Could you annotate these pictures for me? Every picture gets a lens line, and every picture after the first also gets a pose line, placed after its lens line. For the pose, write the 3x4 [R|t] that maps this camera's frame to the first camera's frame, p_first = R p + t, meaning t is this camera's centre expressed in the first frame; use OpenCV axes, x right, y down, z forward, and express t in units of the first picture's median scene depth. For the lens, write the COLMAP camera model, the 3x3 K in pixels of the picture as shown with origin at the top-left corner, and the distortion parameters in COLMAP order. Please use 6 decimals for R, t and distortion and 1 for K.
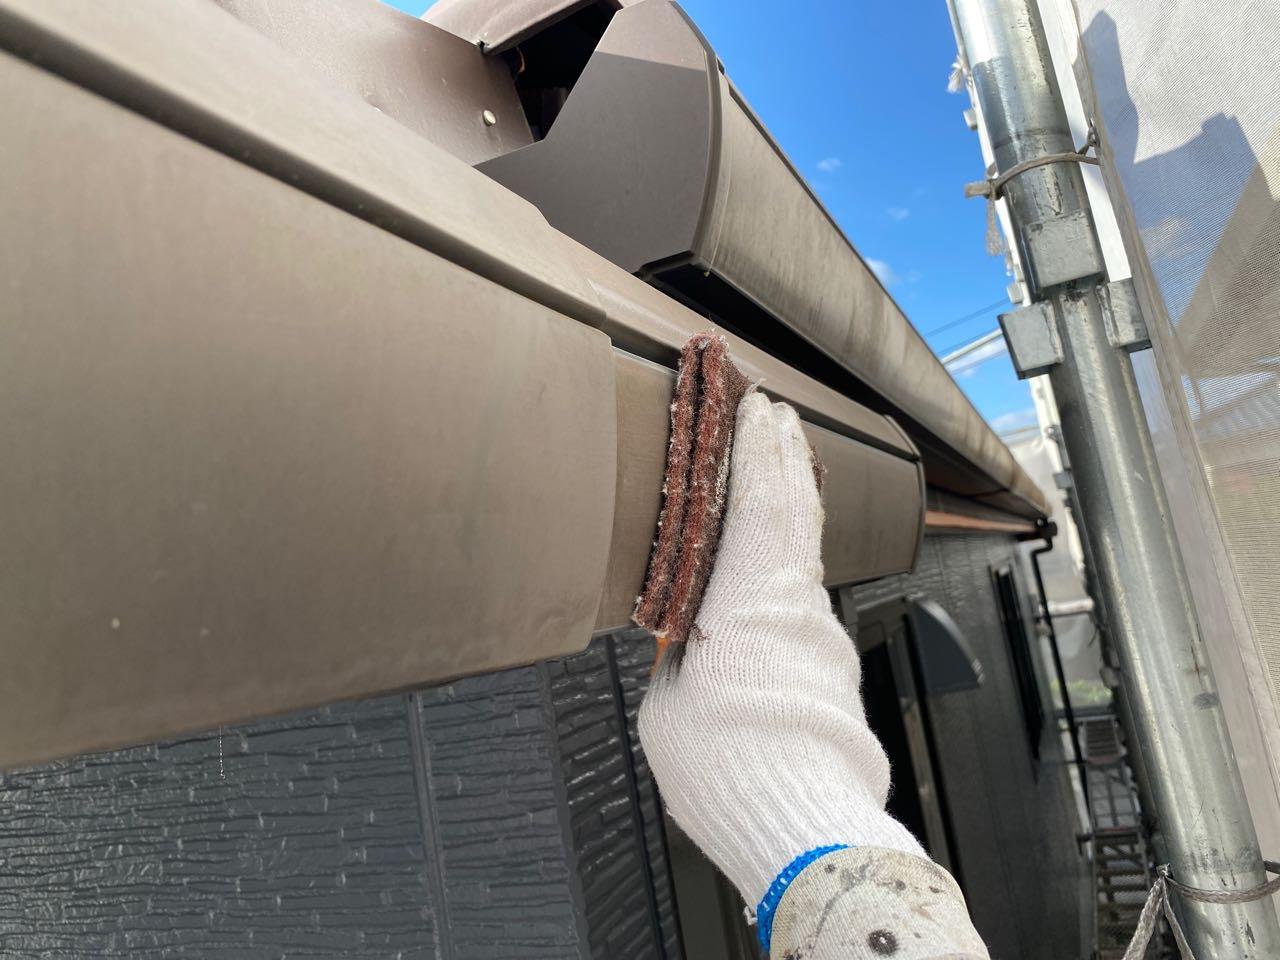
lens RADIAL K [[976.9, 0, 641.7], [0, 976.9, 477.8], [0, 0, 1]] dist [0.006327, -0.004731]
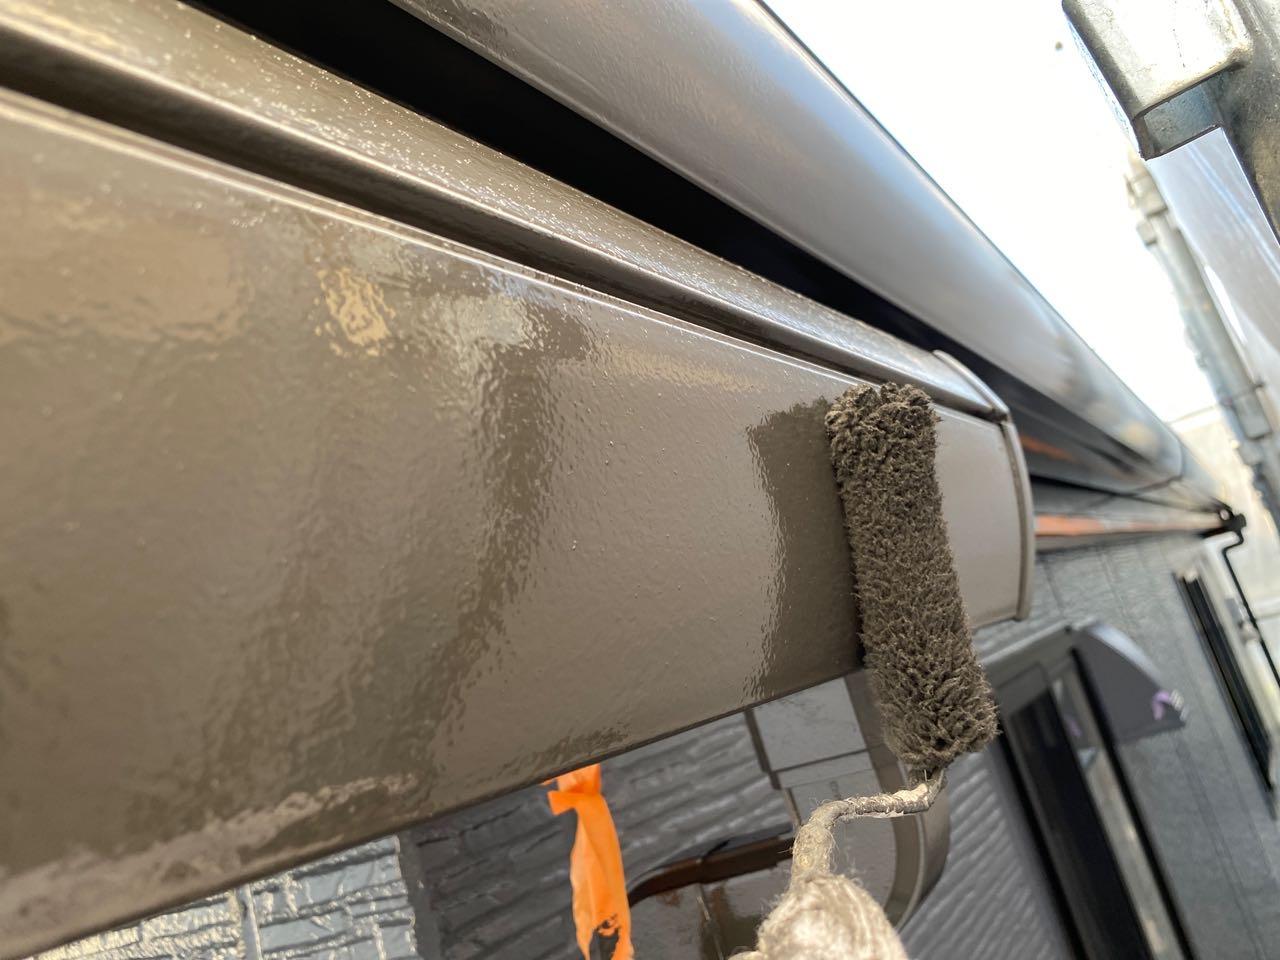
lens RADIAL K [[976.9, 0, 632.7], [0, 976.9, 486.0], [0, 0, 1]] dist [0.006327, -0.004731]
pose [[0.979107, -0.141017, -0.146508, 0.127854], [0.133307, 0.989182, -0.061224, 0.021101], [0.153557, 0.040415, 0.987313, 0.352166]]
